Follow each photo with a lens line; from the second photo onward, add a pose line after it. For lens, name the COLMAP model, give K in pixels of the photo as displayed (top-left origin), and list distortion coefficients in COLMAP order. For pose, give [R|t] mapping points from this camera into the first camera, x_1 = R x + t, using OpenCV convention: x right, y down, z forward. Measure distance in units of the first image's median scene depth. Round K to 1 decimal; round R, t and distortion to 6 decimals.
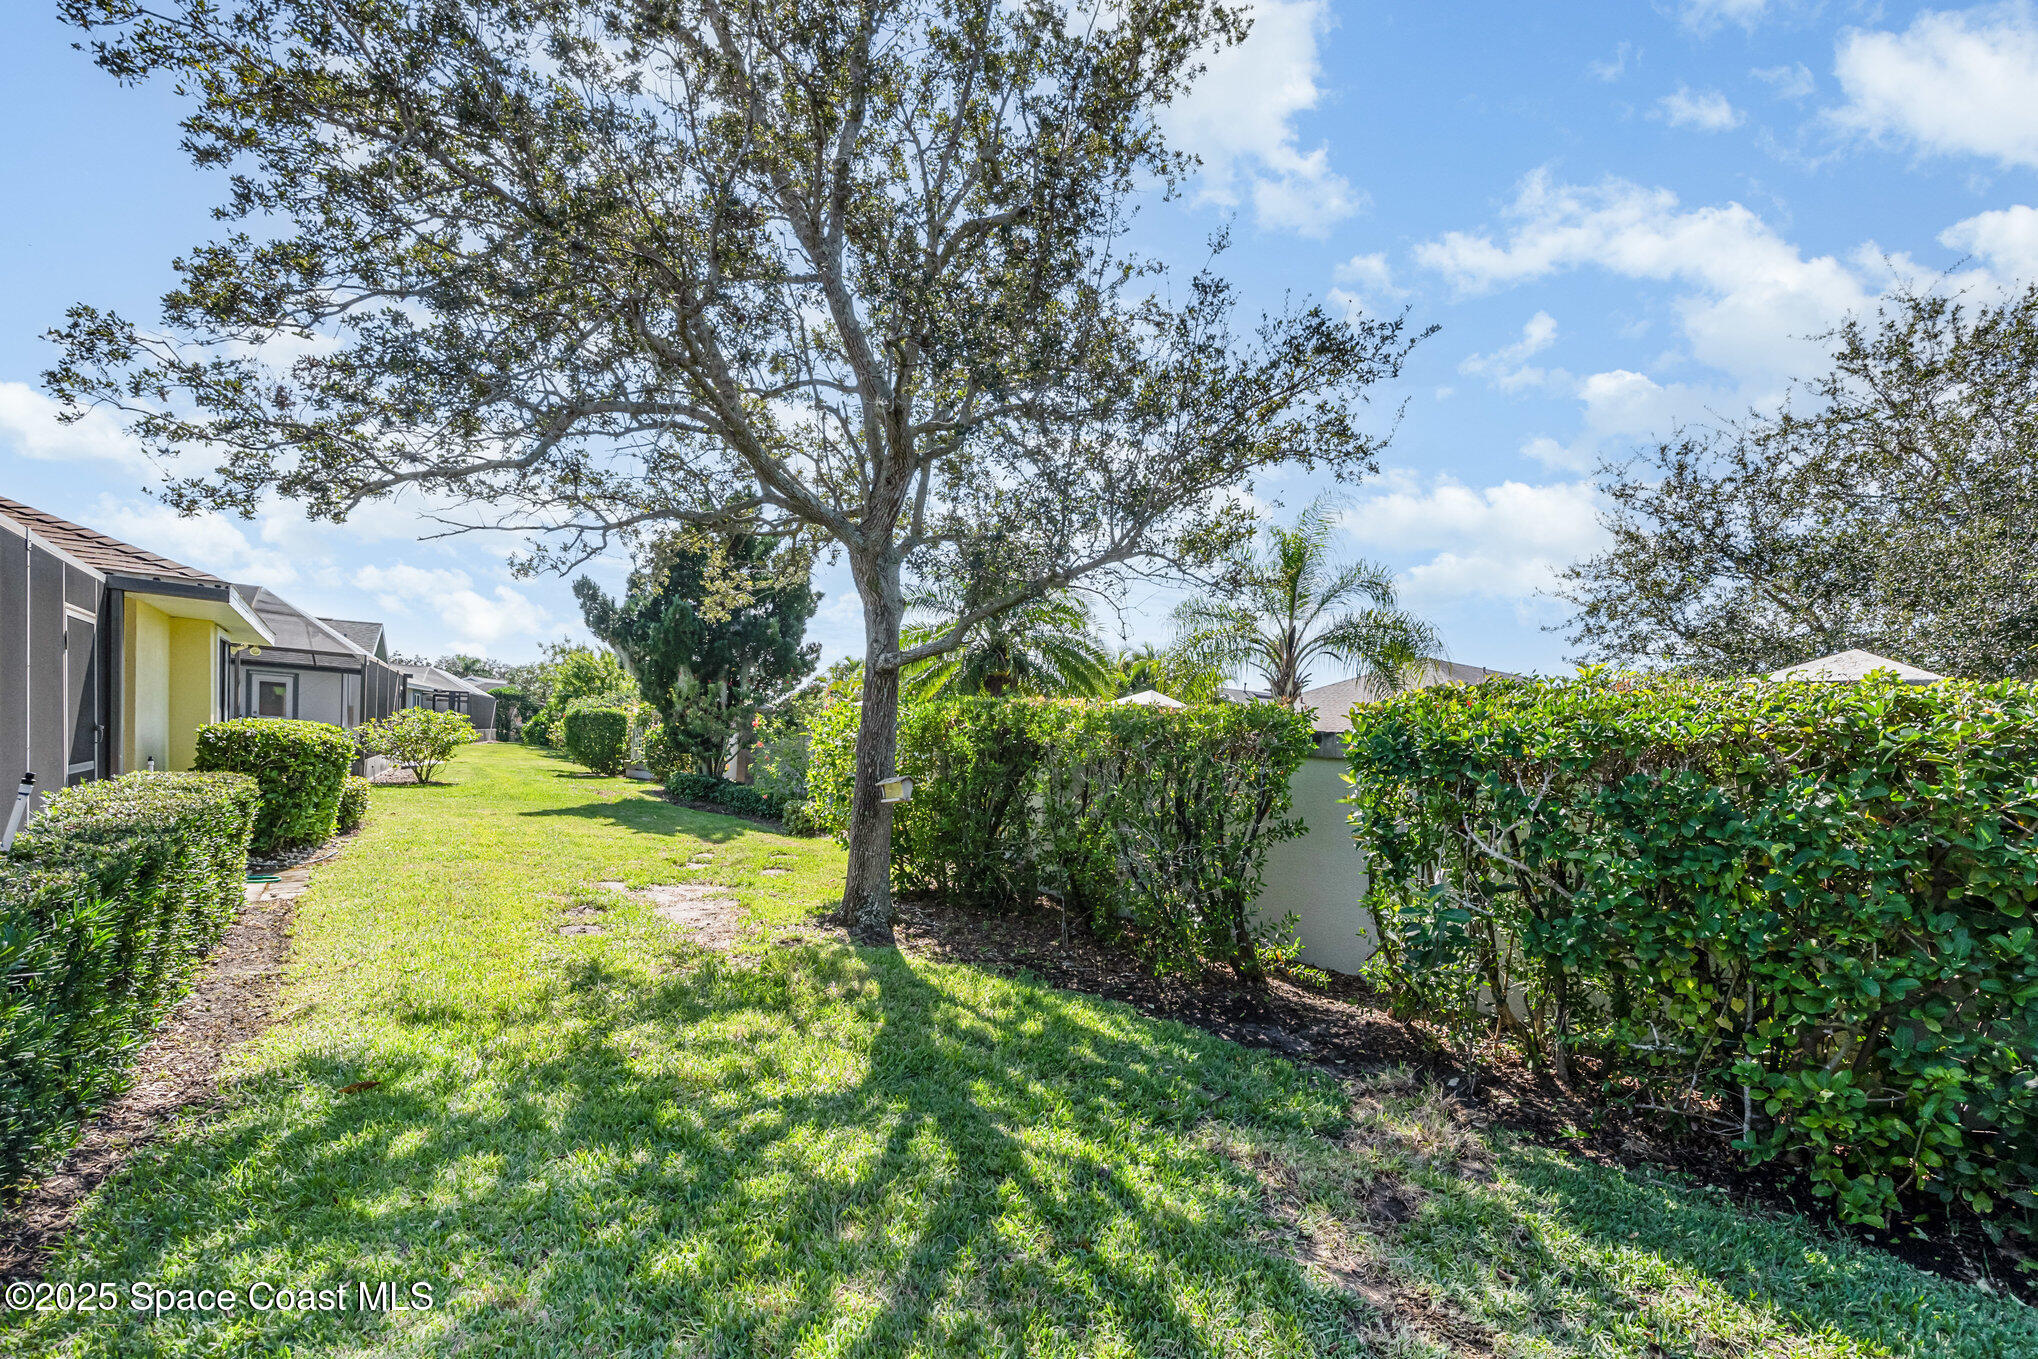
lens RADIAL K [[879.8, 0, 1019.0], [0, 879.8, 679.5], [0, 0, 1]] dist [0.019129, 0.000090]
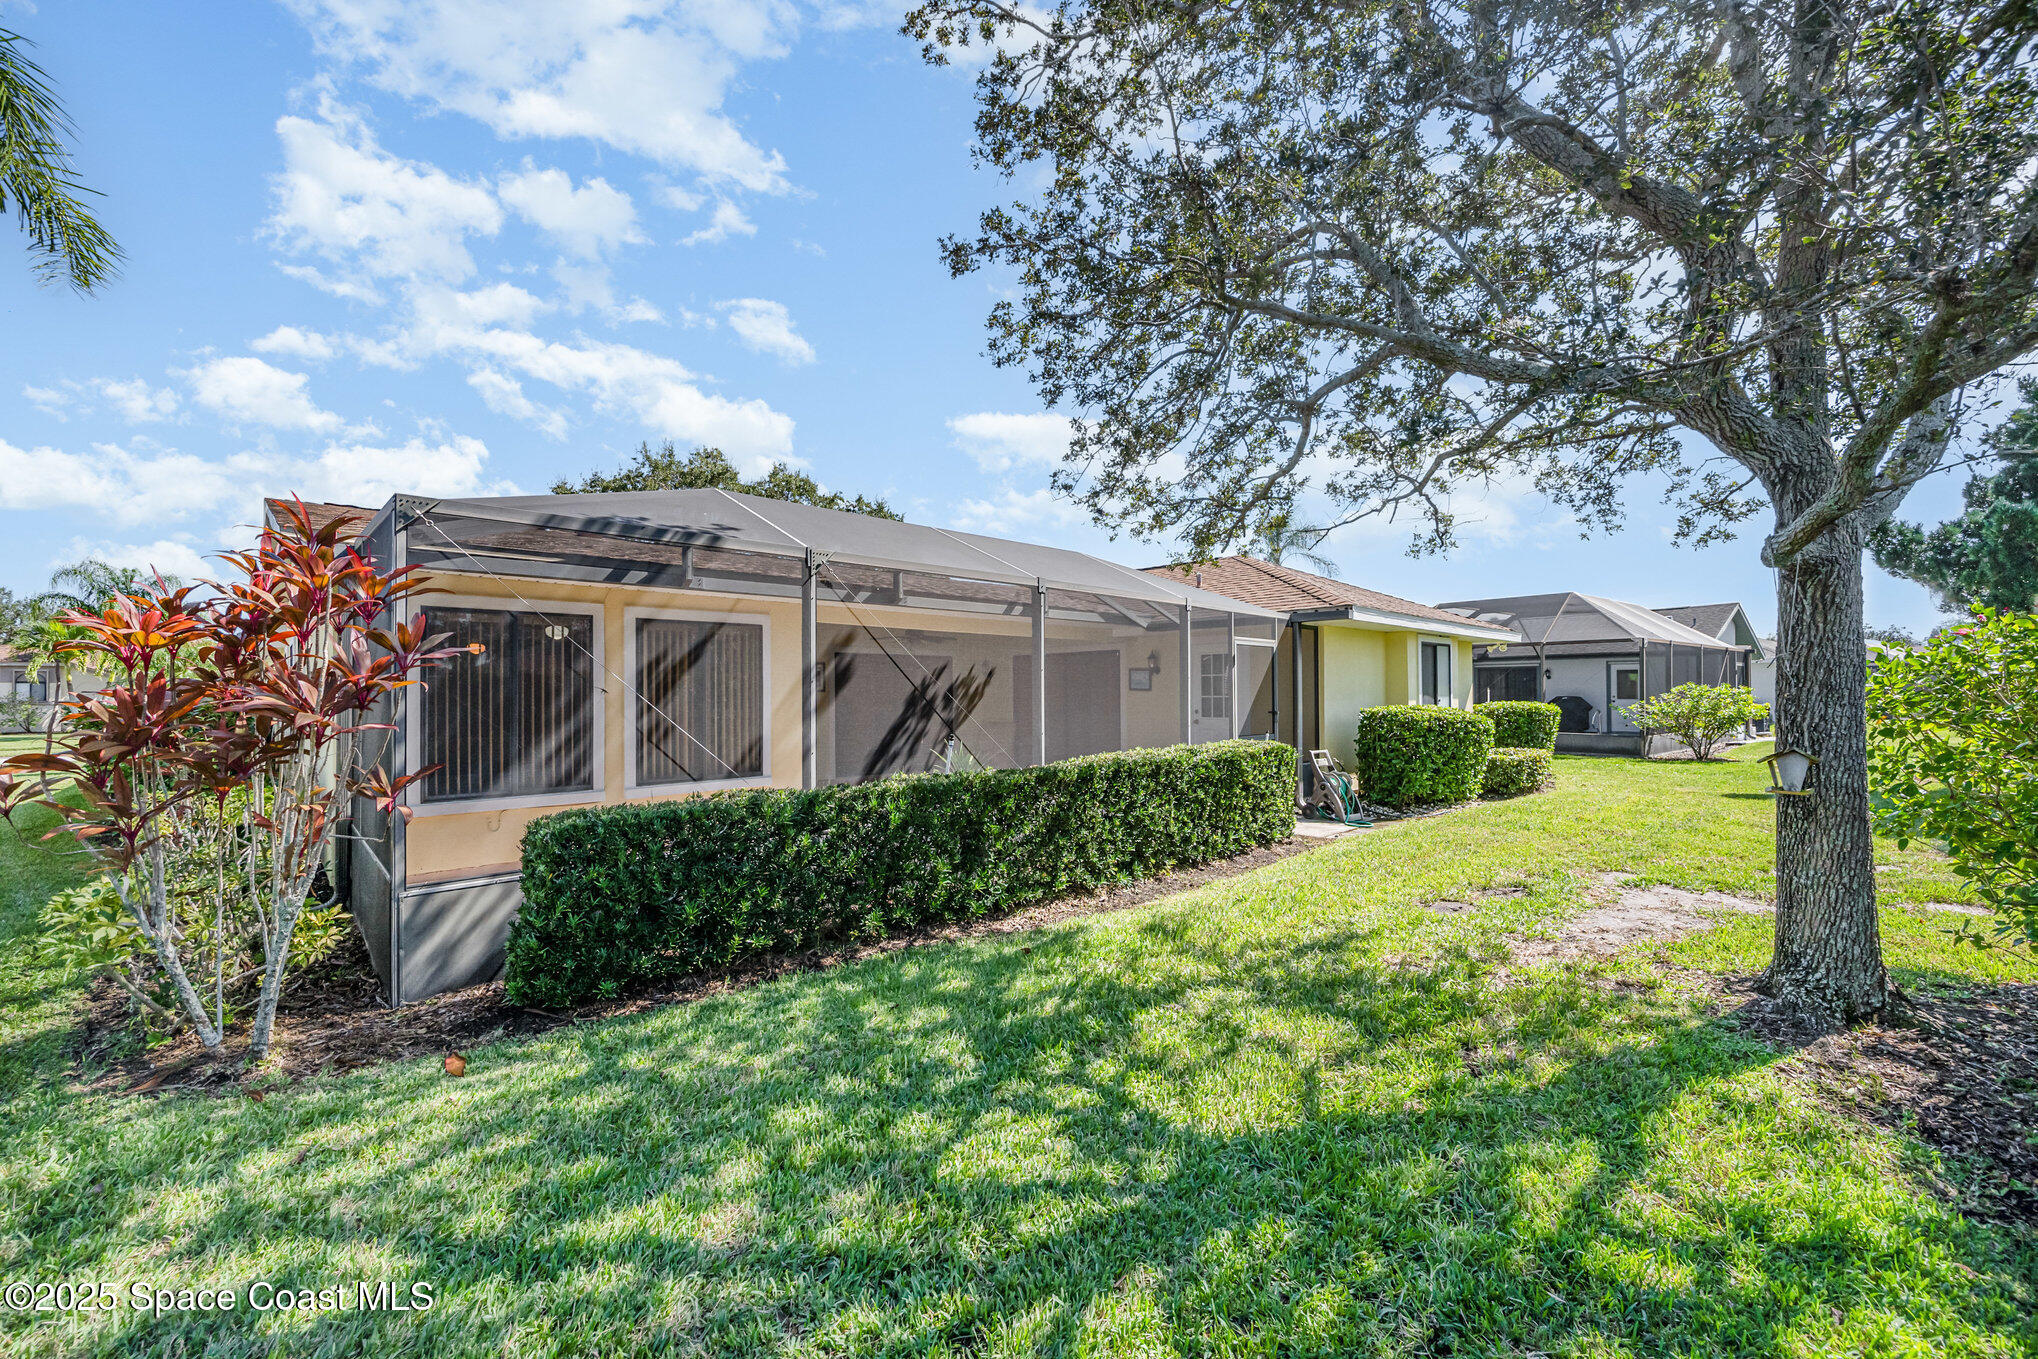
lens RADIAL K [[781.2, 0, 1019.0], [0, 781.2, 679.5], [0, 0, 1]] dist [-0.000420, -0.000017]
pose [[0.144366, -0.076661, -0.986550, 0.423286], [0.090956, 0.993802, -0.063914, 0.073155], [0.985335, -0.080506, 0.150444, 0.636171]]
